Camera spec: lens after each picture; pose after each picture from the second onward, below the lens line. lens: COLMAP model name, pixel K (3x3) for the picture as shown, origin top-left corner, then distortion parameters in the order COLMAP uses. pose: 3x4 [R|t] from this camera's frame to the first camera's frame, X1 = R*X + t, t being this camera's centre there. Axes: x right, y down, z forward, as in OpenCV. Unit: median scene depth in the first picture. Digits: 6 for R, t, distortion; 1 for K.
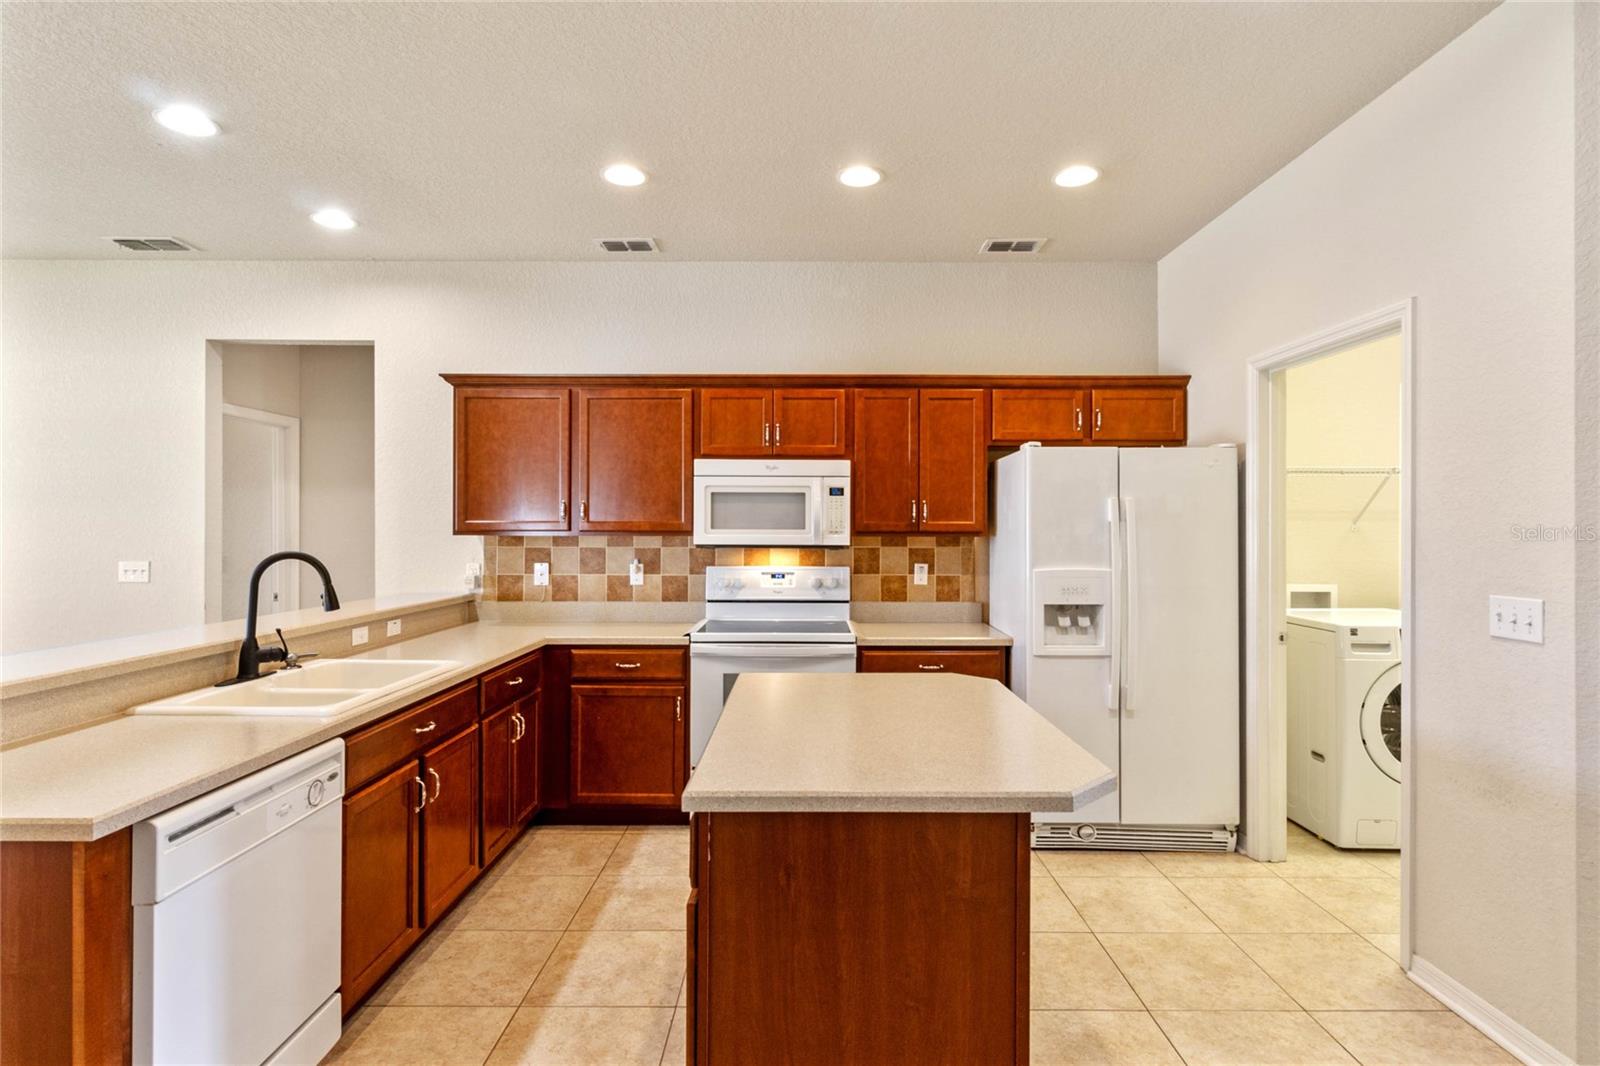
lens RADIAL K [[821.3, 0, 800.0], [0, 821.3, 533.0], [0, 0, 1]] dist [0.003683, 0.001270]
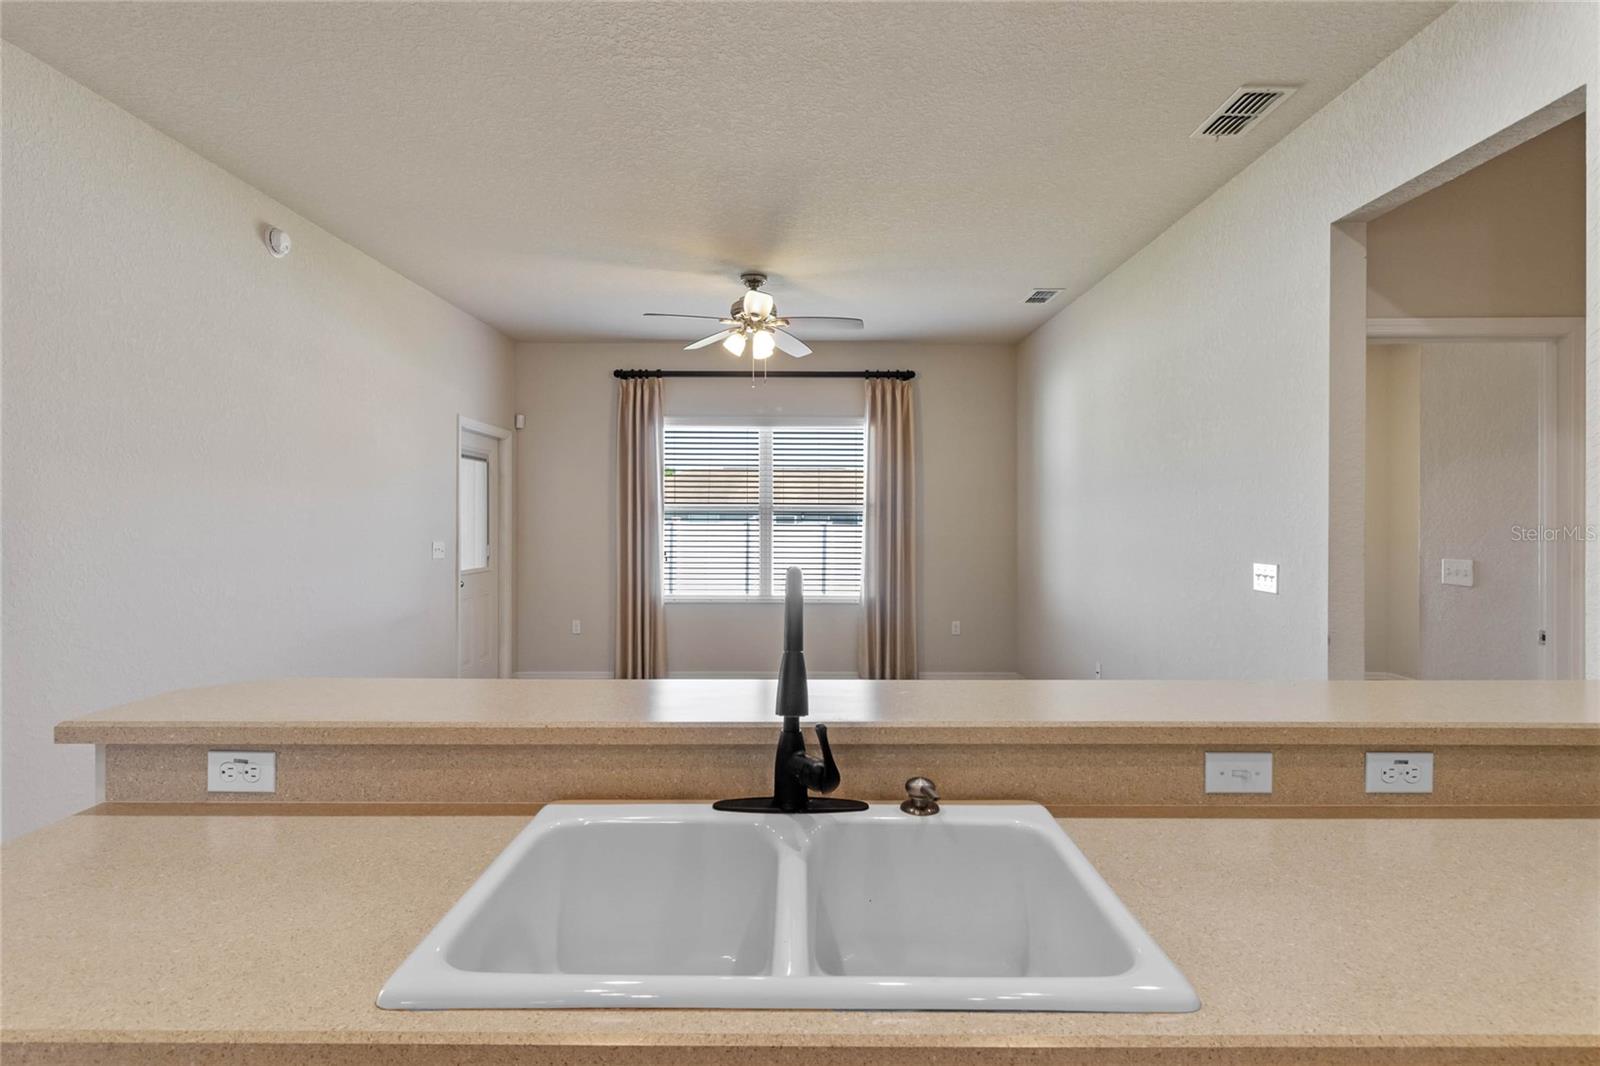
lens RADIAL K [[793.7, 0, 804.5], [0, 793.7, 532.5], [0, 0, 1]] dist [0.000971, 0.000486]
pose [[0.008001, 0.016803, -0.999827, -0.099733], [-0.004593, 0.999849, 0.016766, -0.003212], [0.999957, 0.004459, 0.008077, 0.585958]]
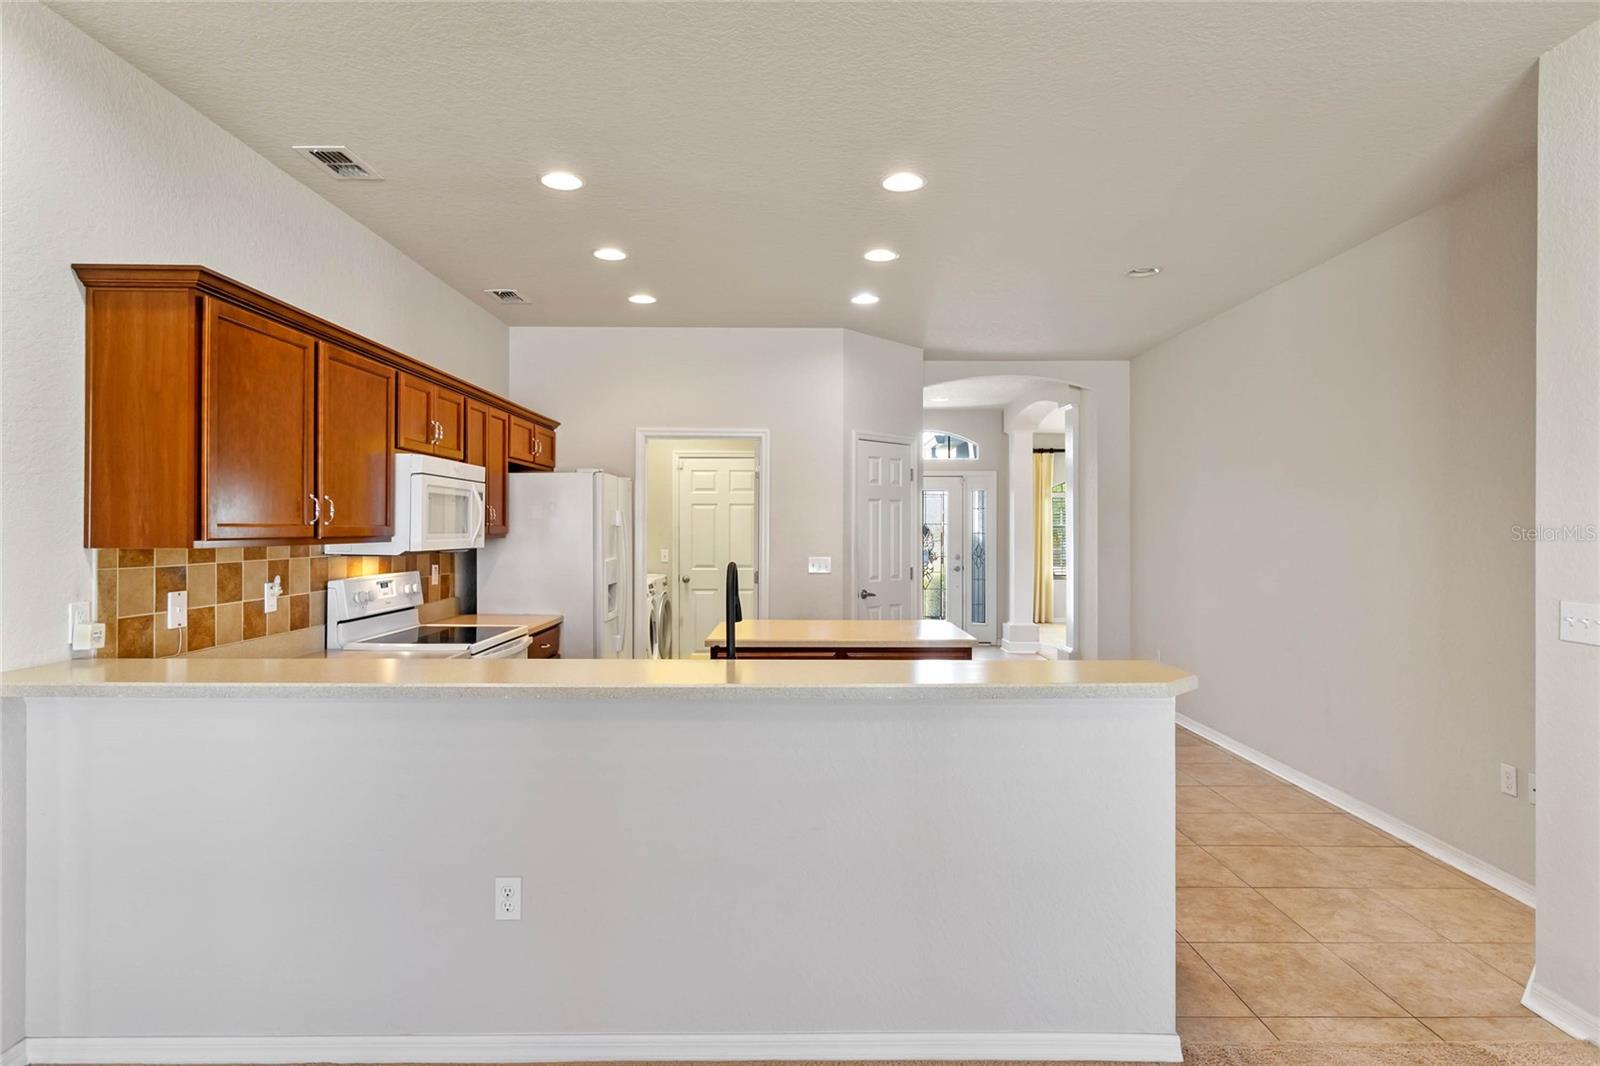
lens RADIAL K [[866.2, 0, 800.0], [0, 866.2, 533.0], [0, 0, 1]] dist [0.000653, 0.000005]
pose [[-0.007887, -0.009831, 0.999921, -0.960207], [0.000008, 0.999952, 0.009831, -0.013370], [-0.999969, 0.000086, -0.007886, 0.542390]]
